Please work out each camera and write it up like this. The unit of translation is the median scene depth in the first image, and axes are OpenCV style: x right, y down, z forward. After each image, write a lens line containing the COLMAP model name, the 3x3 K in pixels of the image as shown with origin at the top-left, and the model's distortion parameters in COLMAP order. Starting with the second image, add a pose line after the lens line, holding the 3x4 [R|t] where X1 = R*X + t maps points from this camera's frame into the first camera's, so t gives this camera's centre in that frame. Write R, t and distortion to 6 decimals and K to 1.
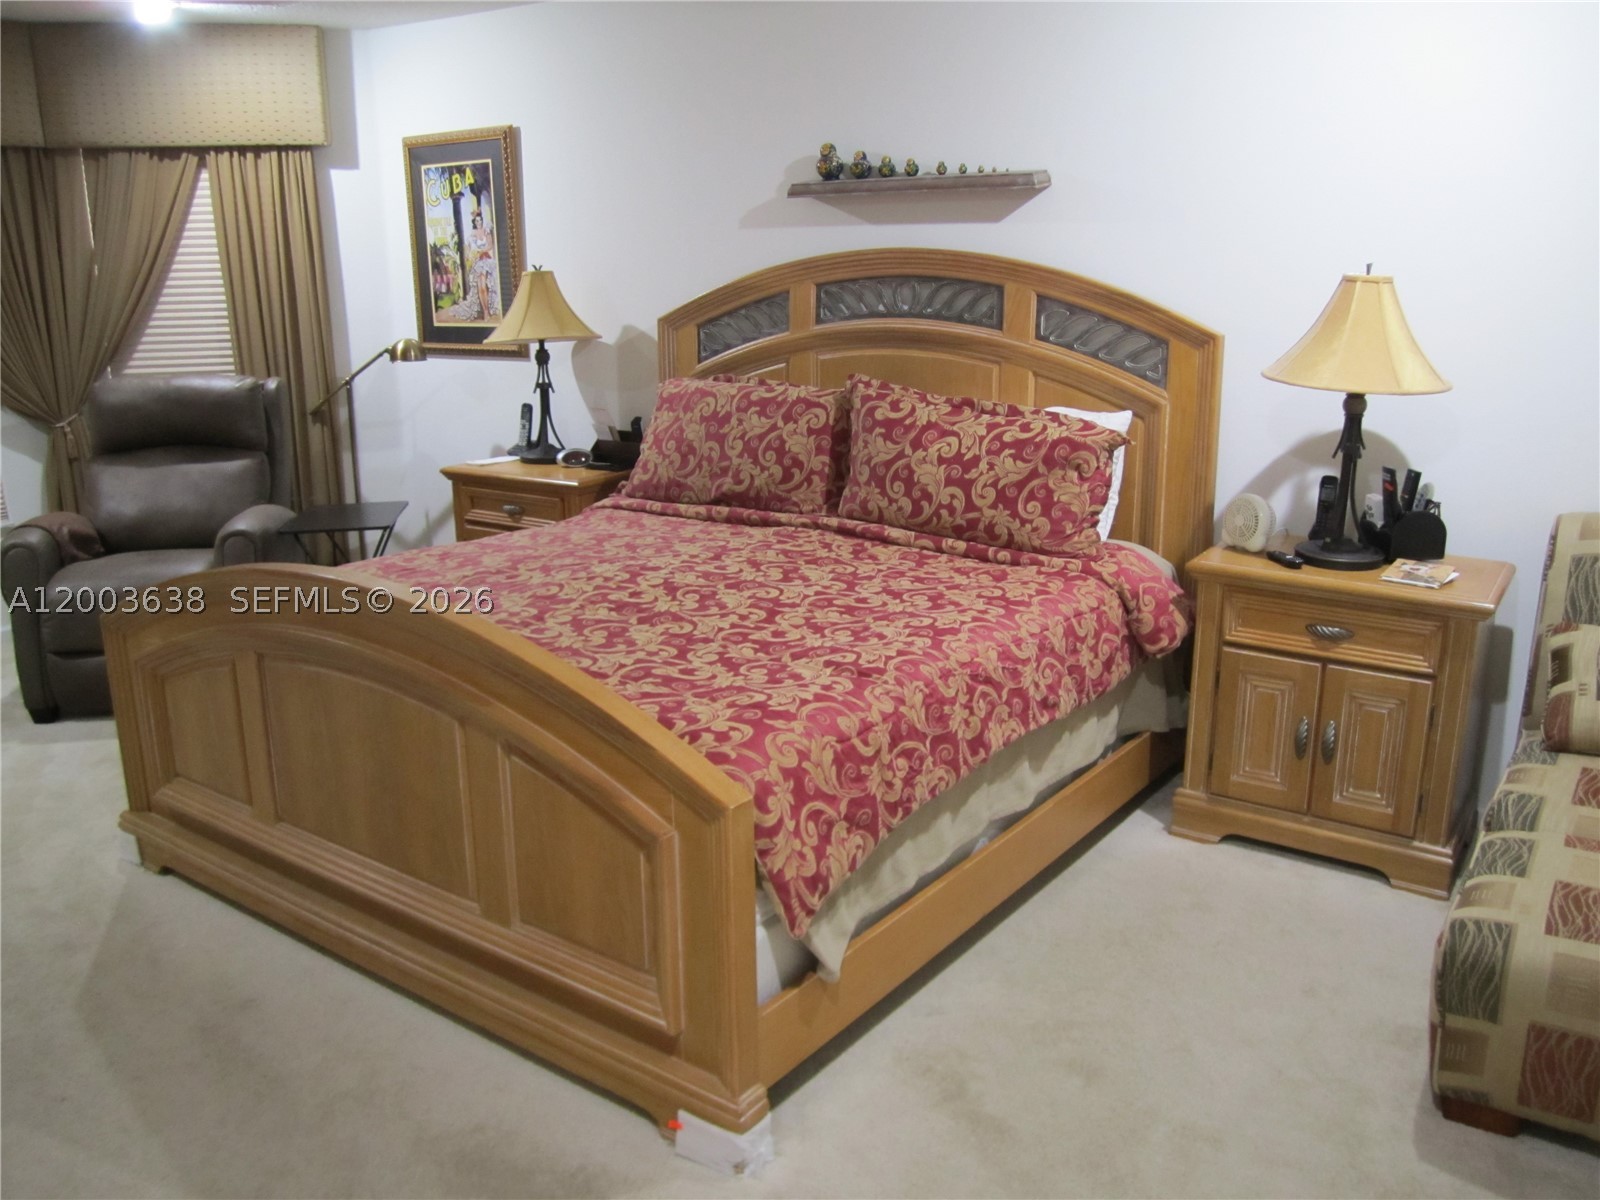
lens RADIAL K [[1319.7, 0, 796.1], [0, 1319.7, 602.4], [0, 0, 1]] dist [-0.067384, 0.037878]
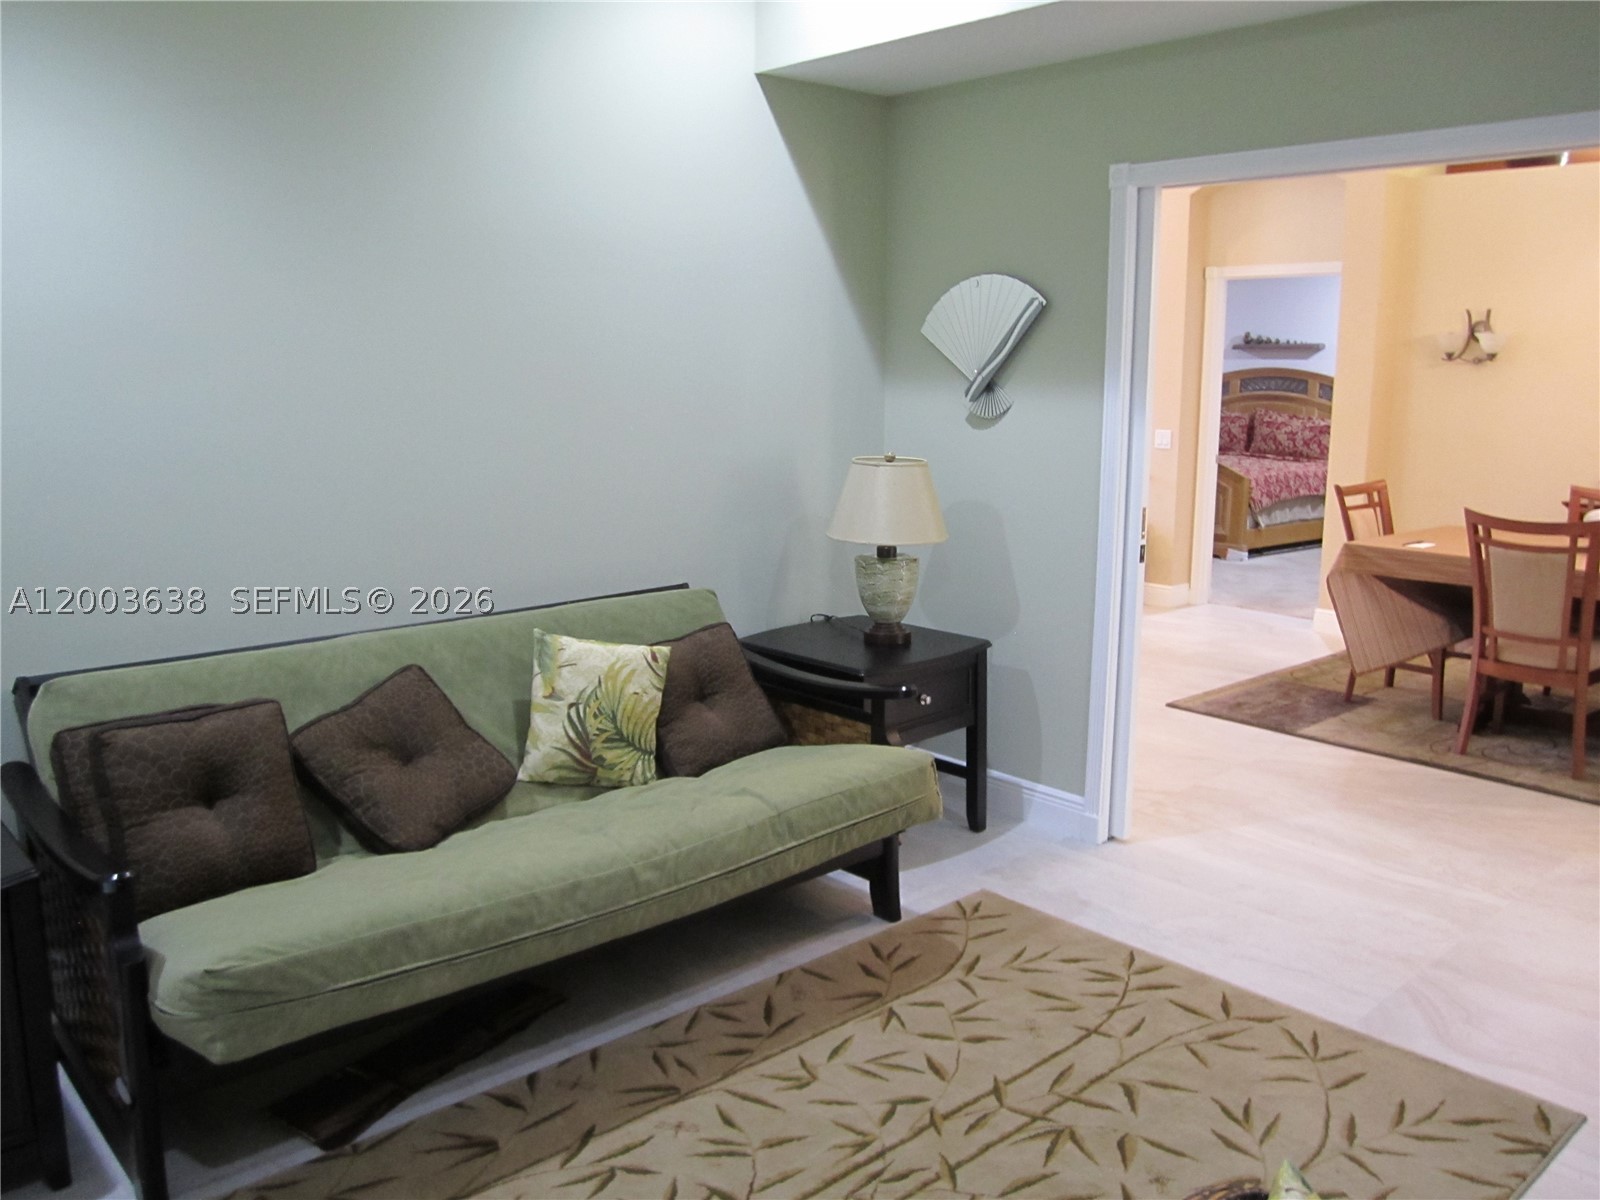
lens RADIAL K [[1319.7, 0, 802.7], [0, 1319.7, 597.9], [0, 0, 1]] dist [-0.067384, 0.037878]
pose [[0.976463, 0.049560, -0.209913, -0.338915], [-0.067368, 0.994631, -0.078551, 0.601058], [0.204893, 0.090844, 0.974560, -2.231378]]
